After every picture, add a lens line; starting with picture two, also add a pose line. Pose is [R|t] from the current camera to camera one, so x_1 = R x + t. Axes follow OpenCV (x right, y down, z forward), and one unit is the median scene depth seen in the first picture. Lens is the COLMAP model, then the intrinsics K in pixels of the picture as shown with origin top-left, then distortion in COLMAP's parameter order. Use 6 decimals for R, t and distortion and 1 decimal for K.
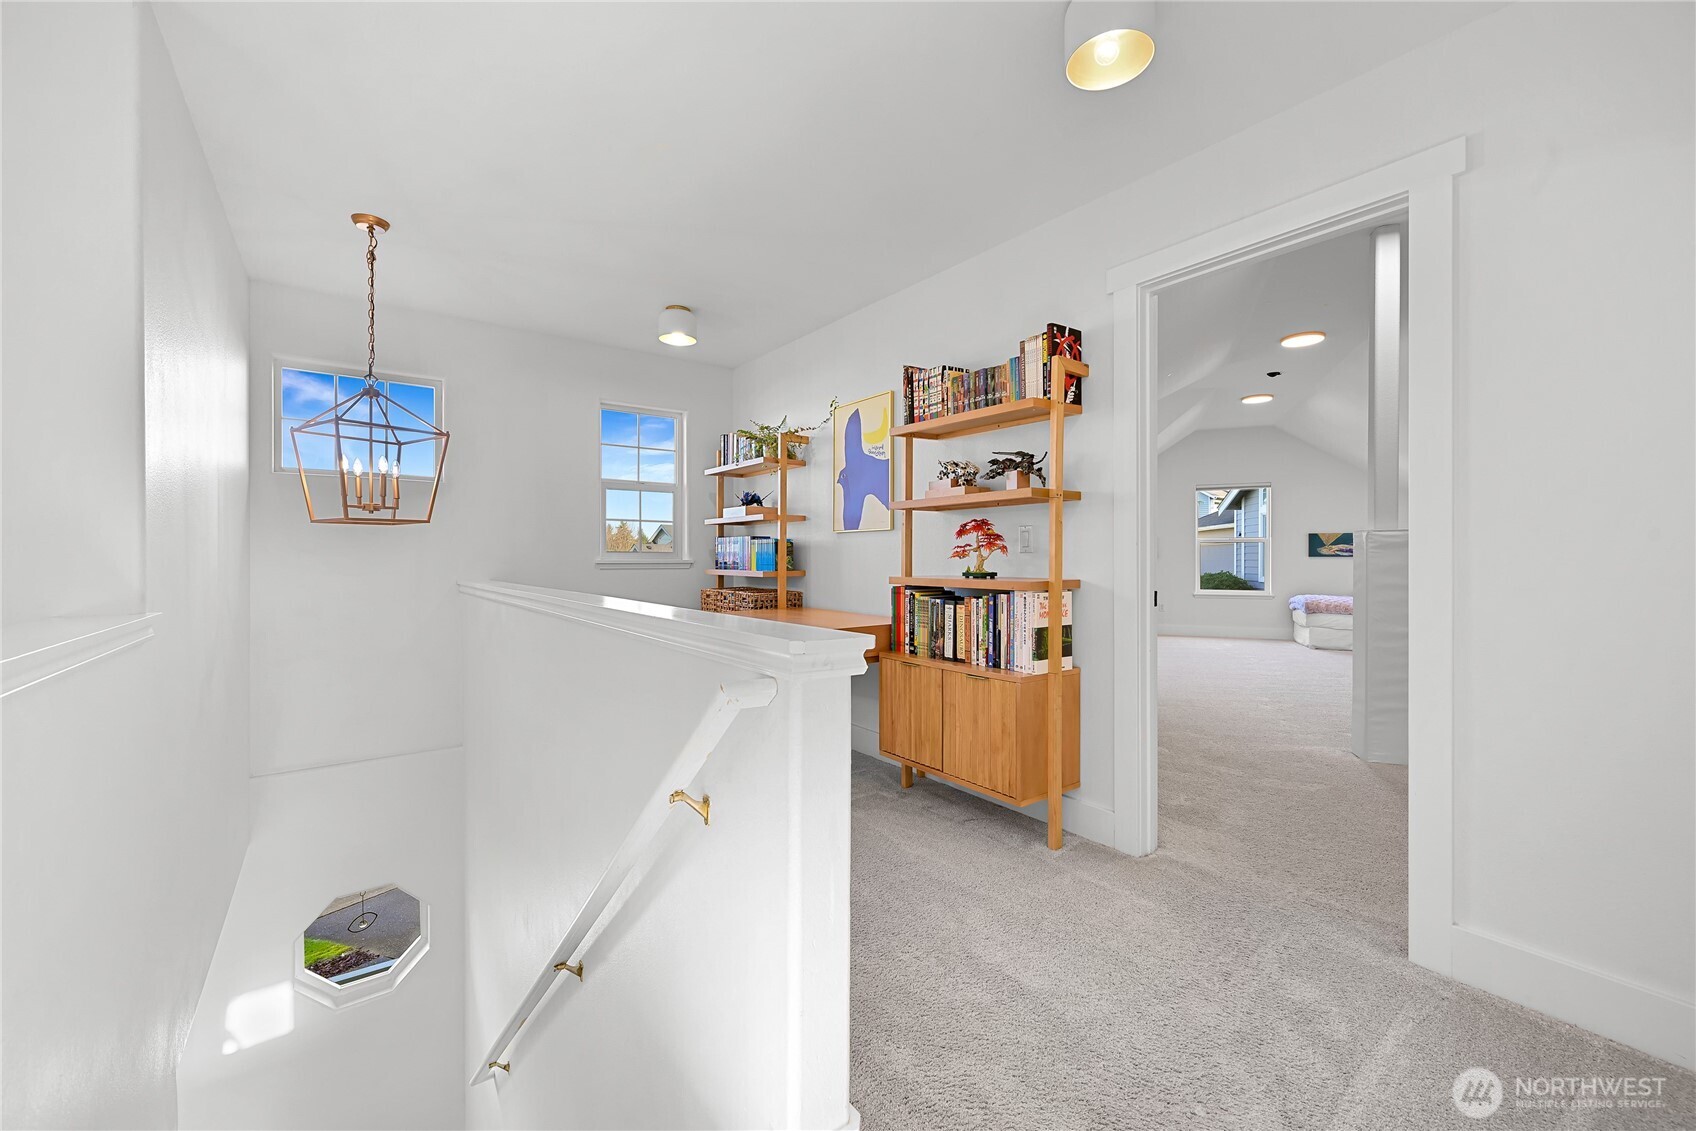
lens RADIAL K [[681.4, 0, 849.0], [0, 681.4, 561.4], [0, 0, 1]] dist [0.001131, -0.000011]
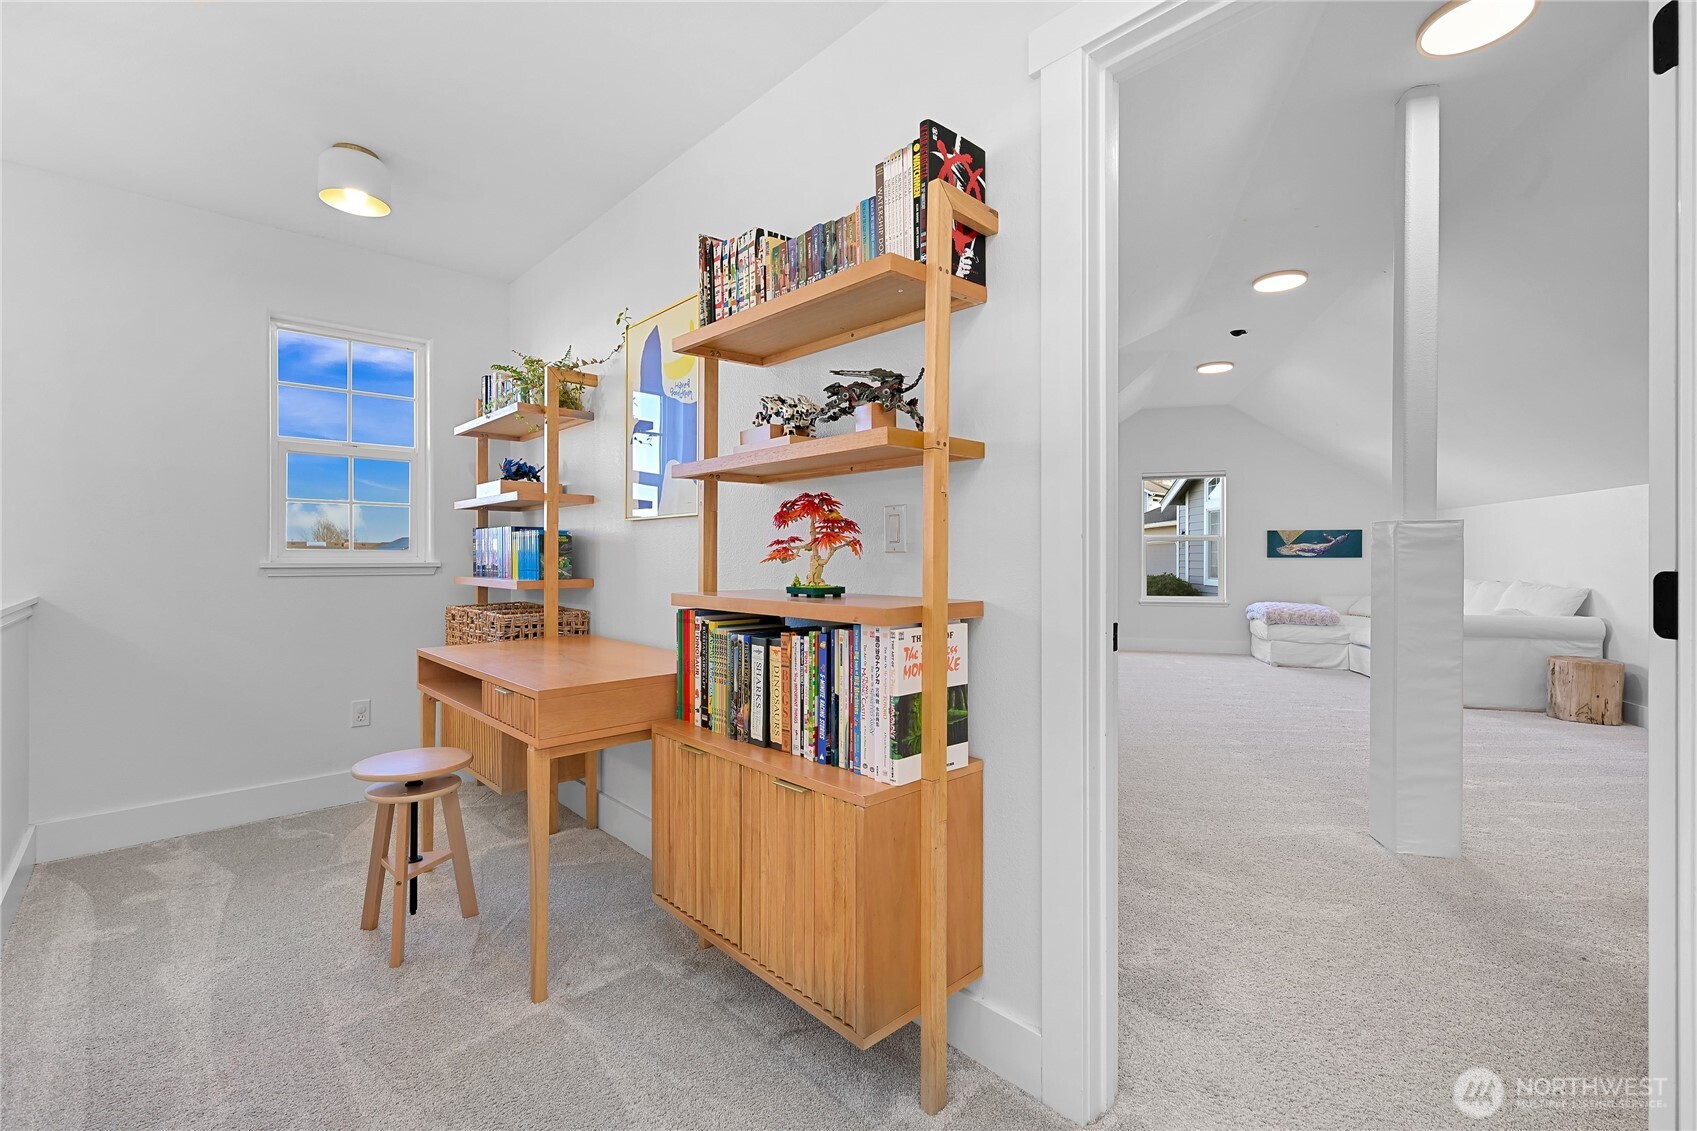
lens RADIAL K [[740.5, 0, 848.9], [0, 740.5, 562.0], [0, 0, 1]] dist [0.002227, 0.000492]
pose [[0.994490, 0.000417, 0.104833, 0.148702], [-0.000493, 1.000000, 0.000701, -0.004797], [-0.104833, -0.000749, 0.994490, 0.365994]]
